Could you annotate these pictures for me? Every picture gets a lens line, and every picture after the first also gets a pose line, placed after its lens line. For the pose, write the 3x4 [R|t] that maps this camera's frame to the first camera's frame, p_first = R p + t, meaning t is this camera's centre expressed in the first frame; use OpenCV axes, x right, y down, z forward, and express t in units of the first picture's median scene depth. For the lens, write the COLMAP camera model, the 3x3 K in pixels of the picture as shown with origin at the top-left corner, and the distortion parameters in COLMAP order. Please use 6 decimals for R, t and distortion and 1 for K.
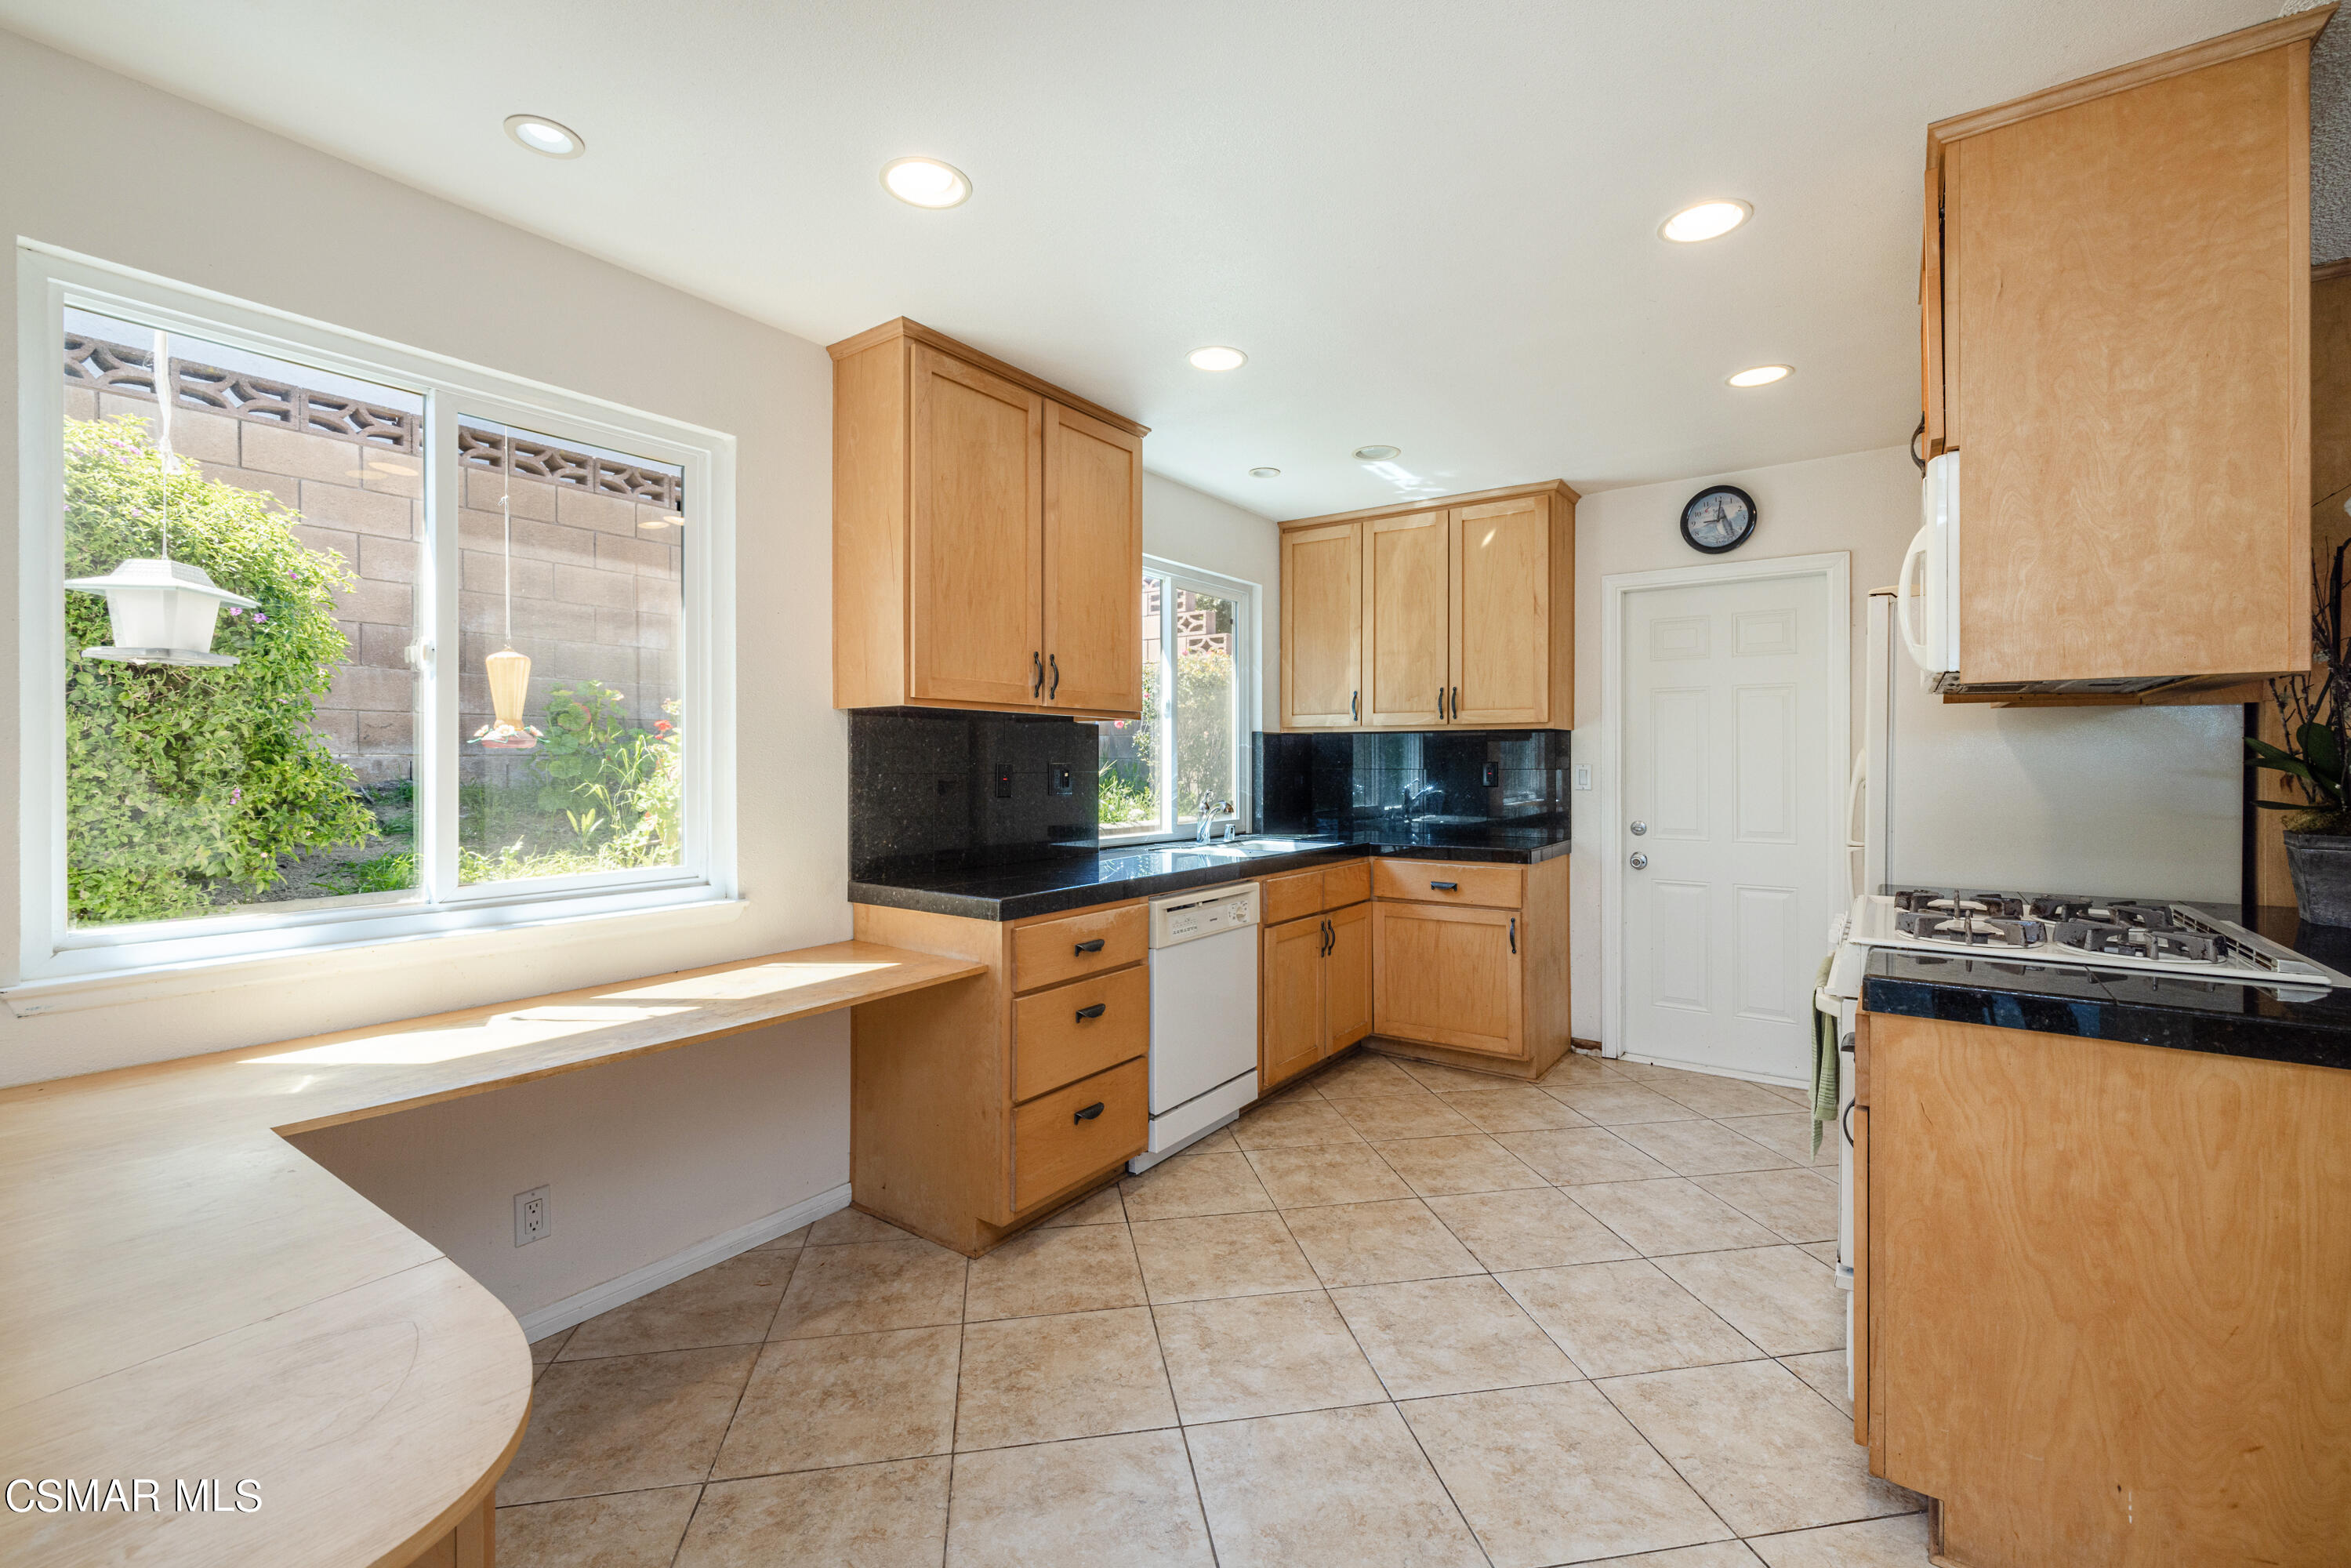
lens RADIAL K [[992.3, 0, 1197.5], [0, 992.3, 760.7], [0, 0, 1]] dist [-0.001682, -0.000236]
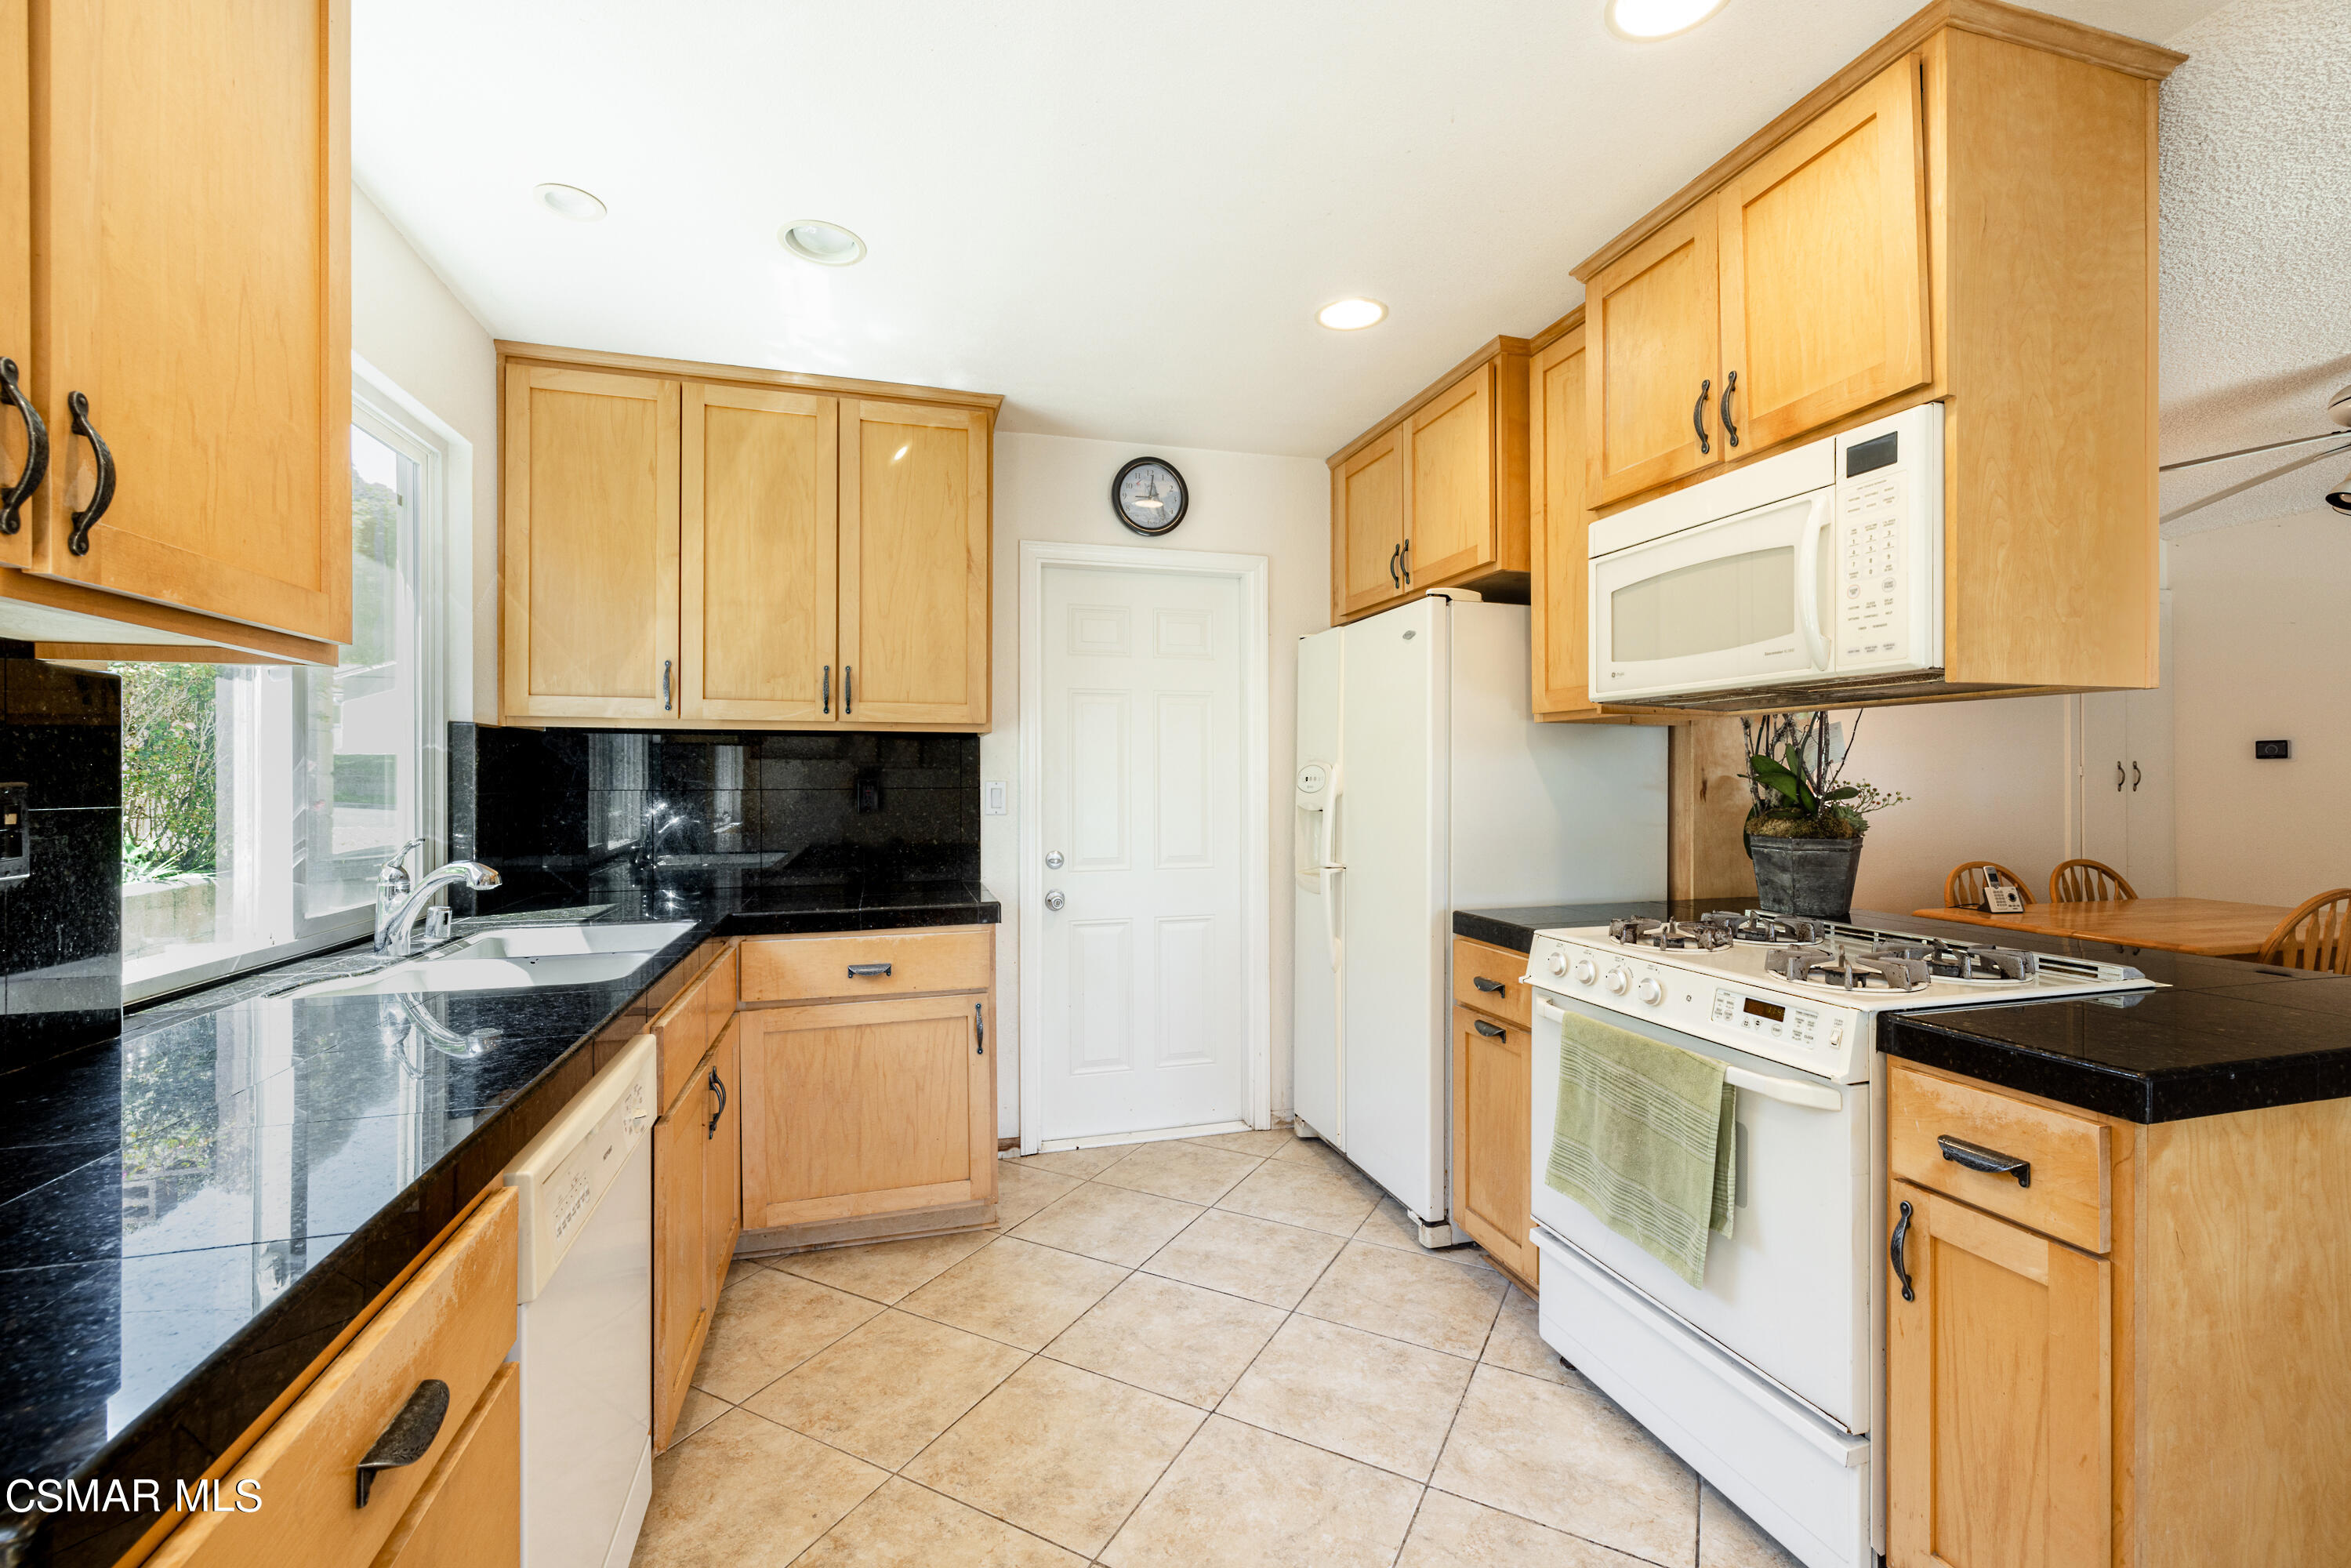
lens RADIAL K [[983.4, 0, 1164.6], [0, 983.4, 775.8], [0, 0, 1]] dist [0.000734, -0.000061]
pose [[0.626272, 0.000082, 0.779604, -0.140153], [0.001133, 0.999999, -0.001016, 0.000460], [-0.779604, 0.001519, 0.626272, 0.480572]]
